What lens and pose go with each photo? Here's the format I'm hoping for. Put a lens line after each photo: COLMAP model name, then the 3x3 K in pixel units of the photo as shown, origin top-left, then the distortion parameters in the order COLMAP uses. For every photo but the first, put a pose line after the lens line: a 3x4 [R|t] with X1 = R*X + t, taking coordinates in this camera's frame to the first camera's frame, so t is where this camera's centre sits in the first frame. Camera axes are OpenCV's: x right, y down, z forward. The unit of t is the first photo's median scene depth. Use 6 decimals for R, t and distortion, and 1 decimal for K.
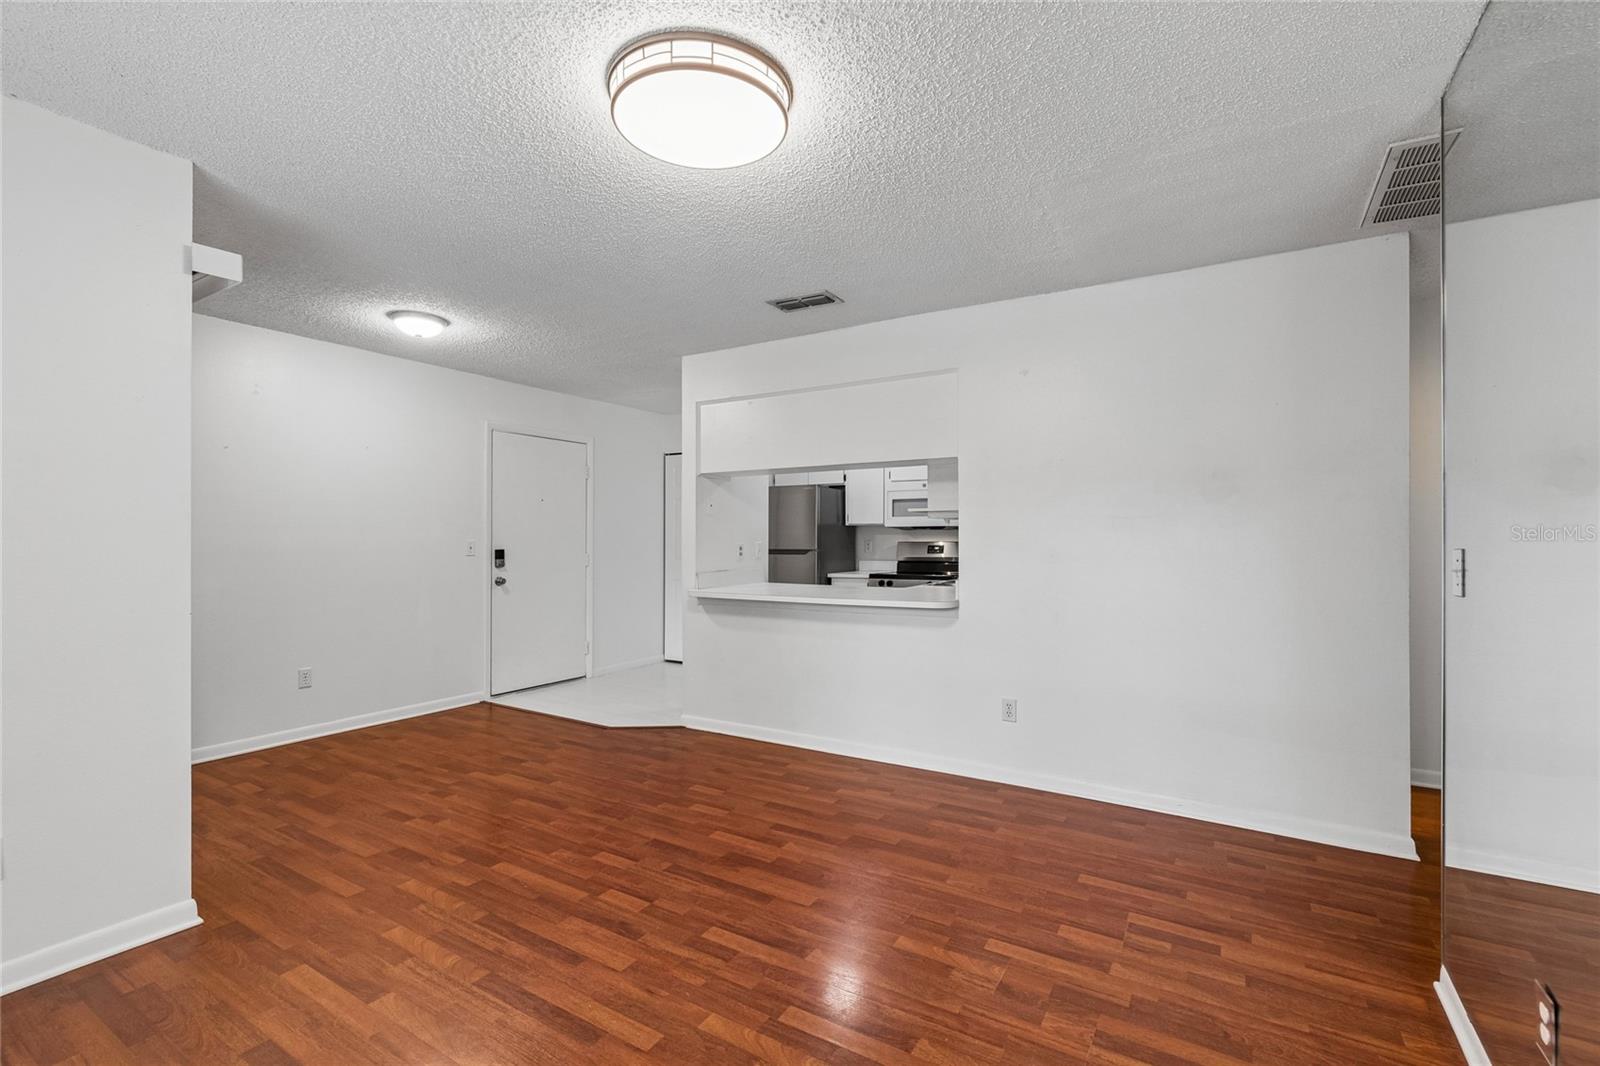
lens RADIAL K [[708.5, 0, 803.7], [0, 708.5, 535.1], [0, 0, 1]] dist [0.008141, -0.002600]
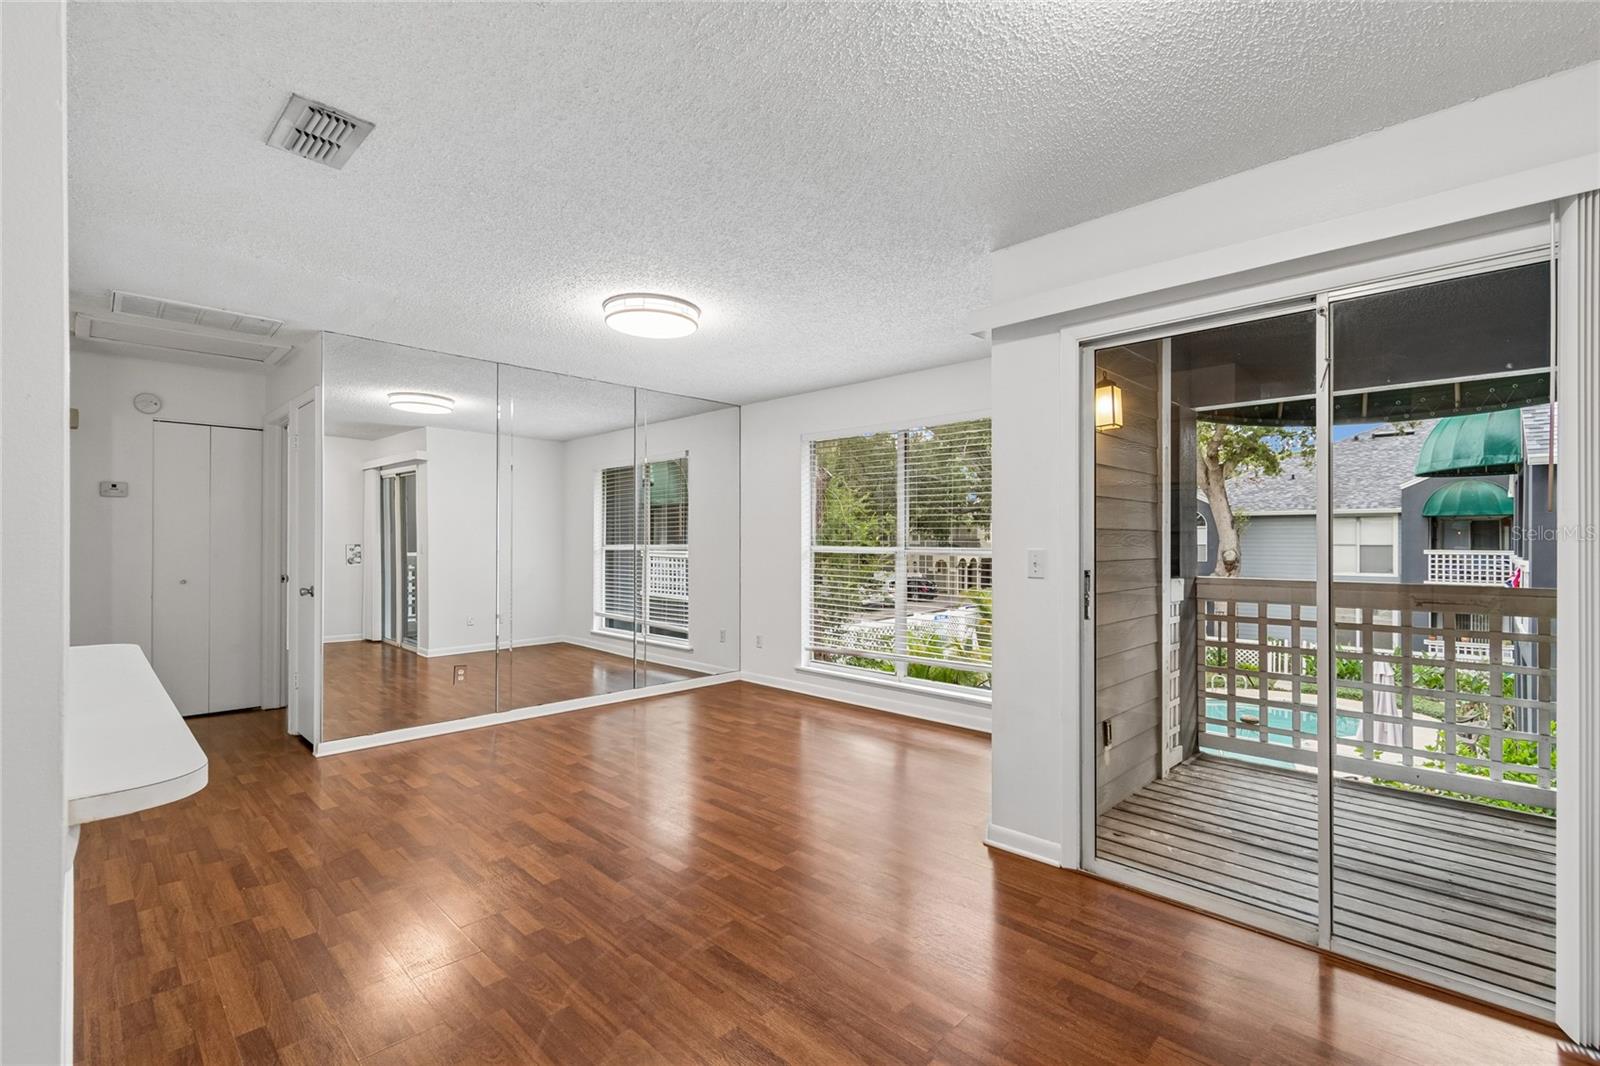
lens RADIAL K [[708.5, 0, 804.0], [0, 708.5, 541.0], [0, 0, 1]] dist [0.008141, -0.002600]
pose [[-0.975823, -0.003448, 0.218534, -0.448815], [-0.003937, 0.999991, -0.001802, 0.002316], [-0.218526, -0.002619, -0.975828, 1.294422]]
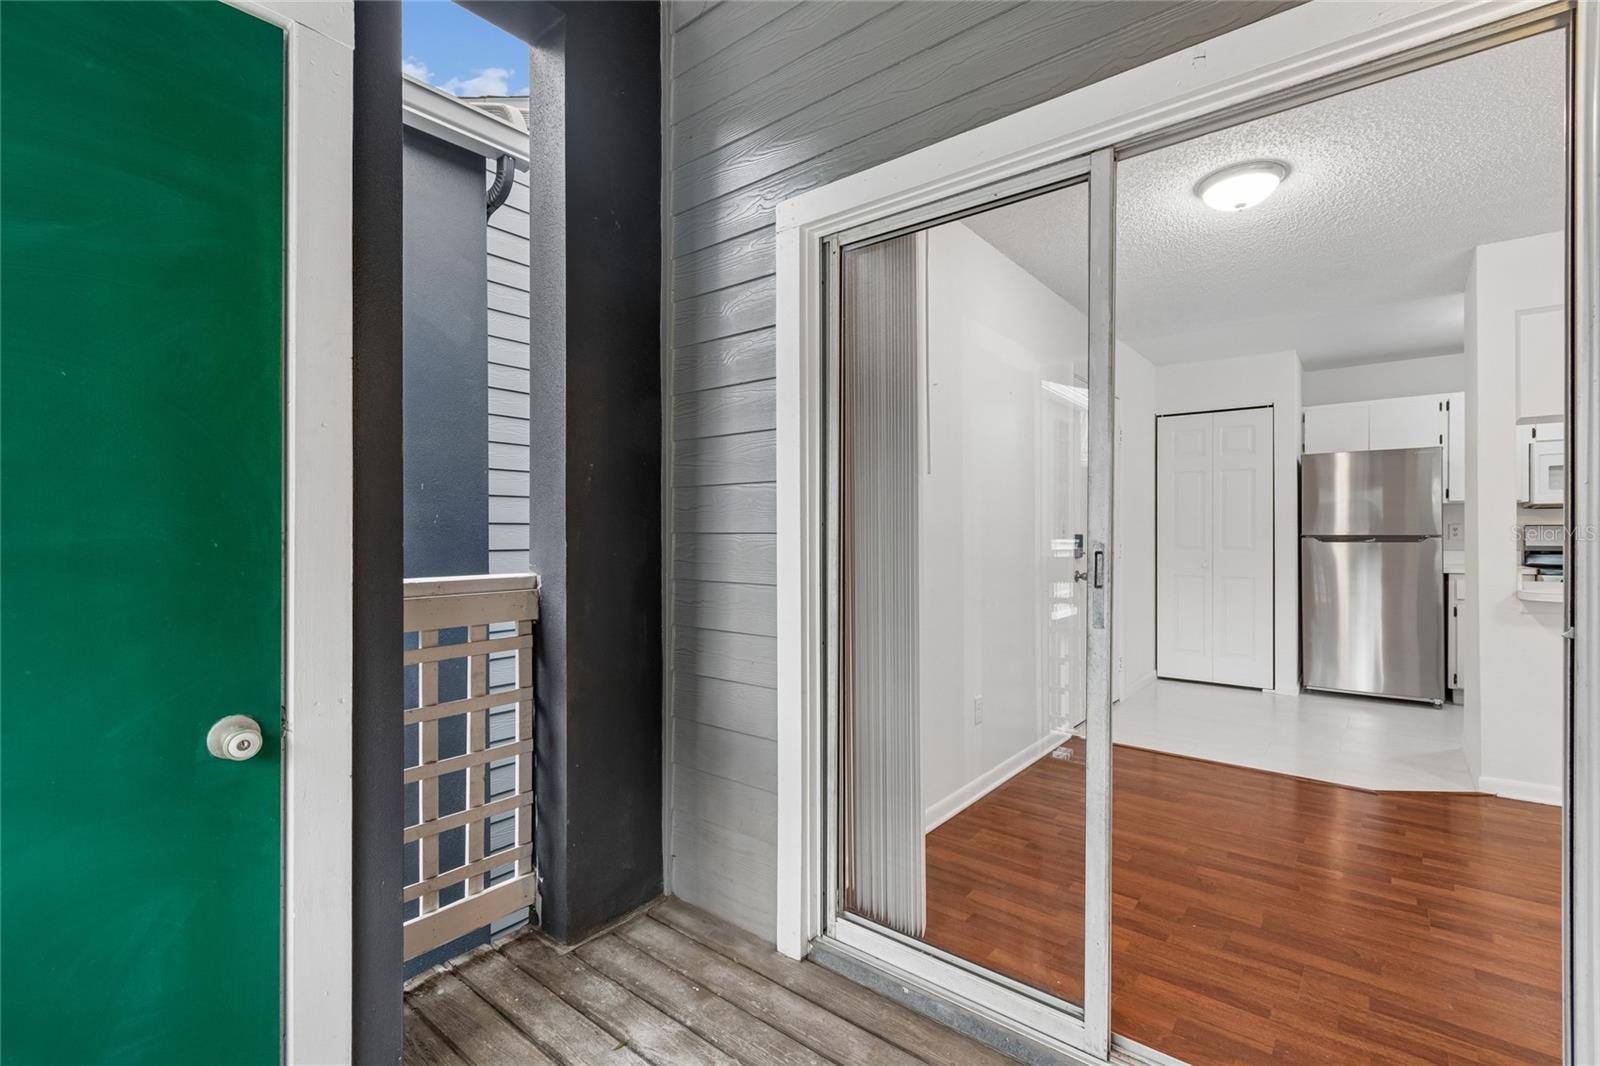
lens RADIAL K [[708.5, 0, 807.0], [0, 708.5, 541.9], [0, 0, 1]] dist [0.008141, -0.002600]
pose [[0.991619, -0.003110, -0.129157, -0.820920], [0.005312, 0.999846, 0.016707, 0.016980], [0.129085, -0.017253, 0.991483, 0.278916]]
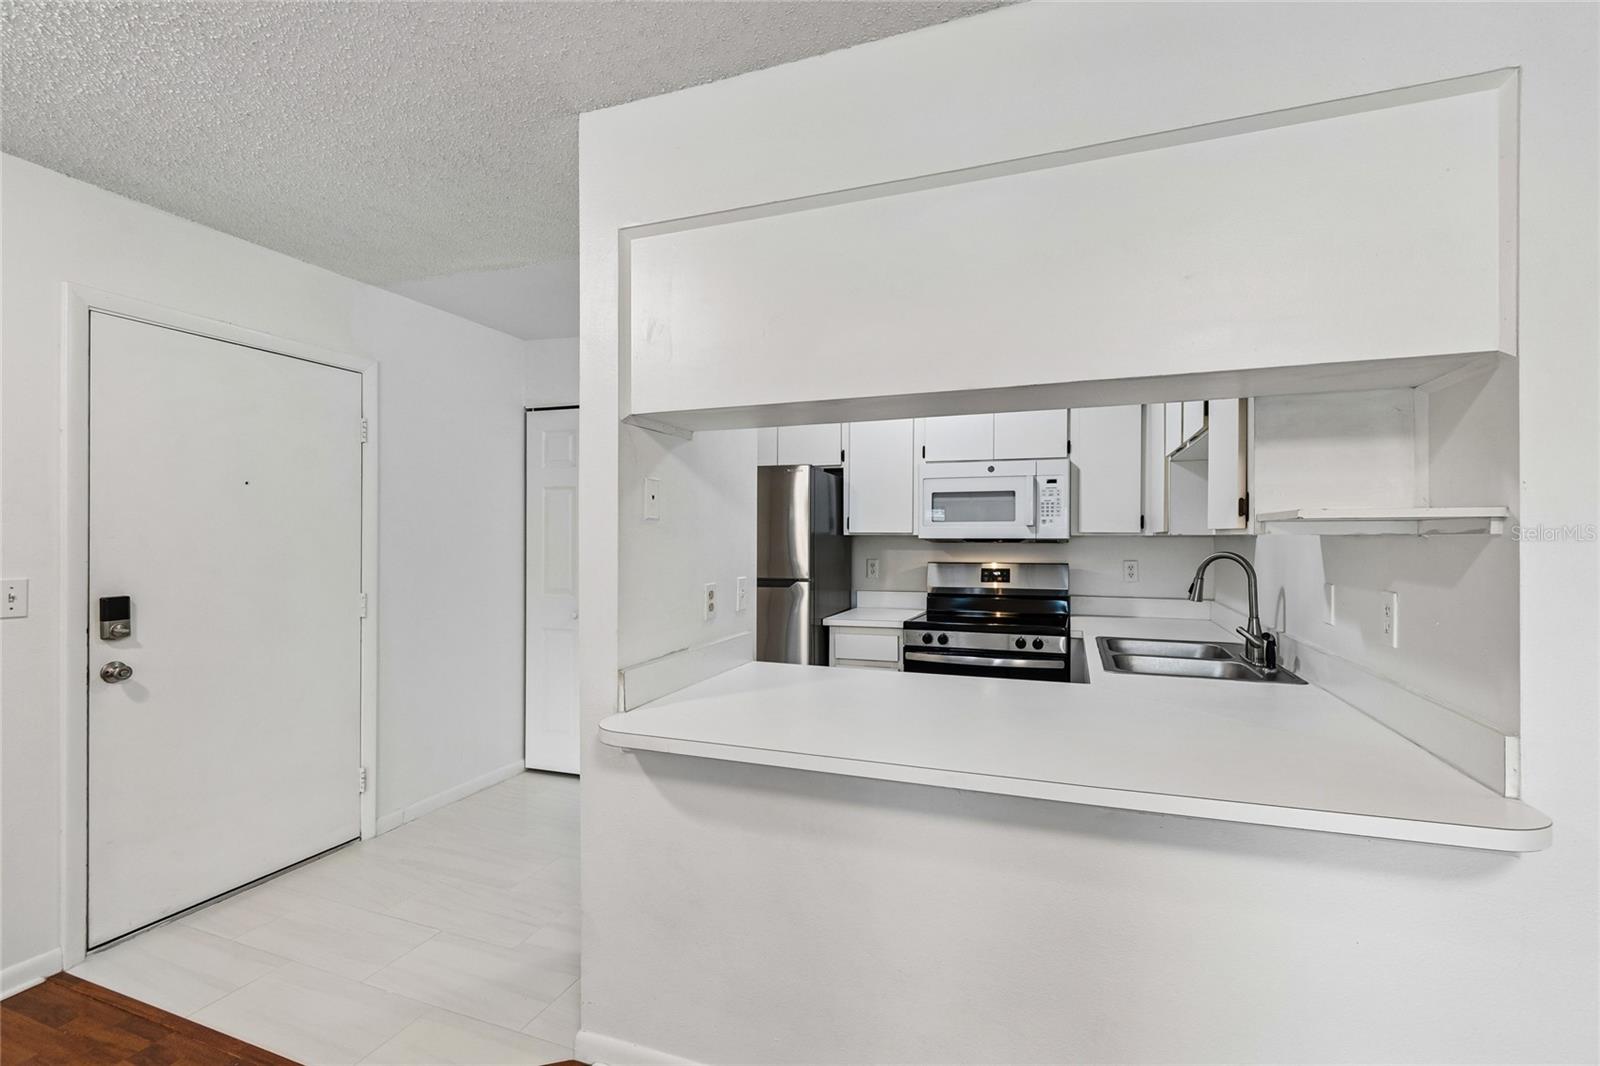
lens RADIAL K [[708.5, 0, 802.0], [0, 708.5, 539.2], [0, 0, 1]] dist [0.008141, -0.002600]
pose [[0.982690, 0.000456, 0.185258, -0.140951], [-0.001838, 0.999972, 0.007286, -0.023785], [-0.185250, -0.007500, 0.982663, 0.676087]]
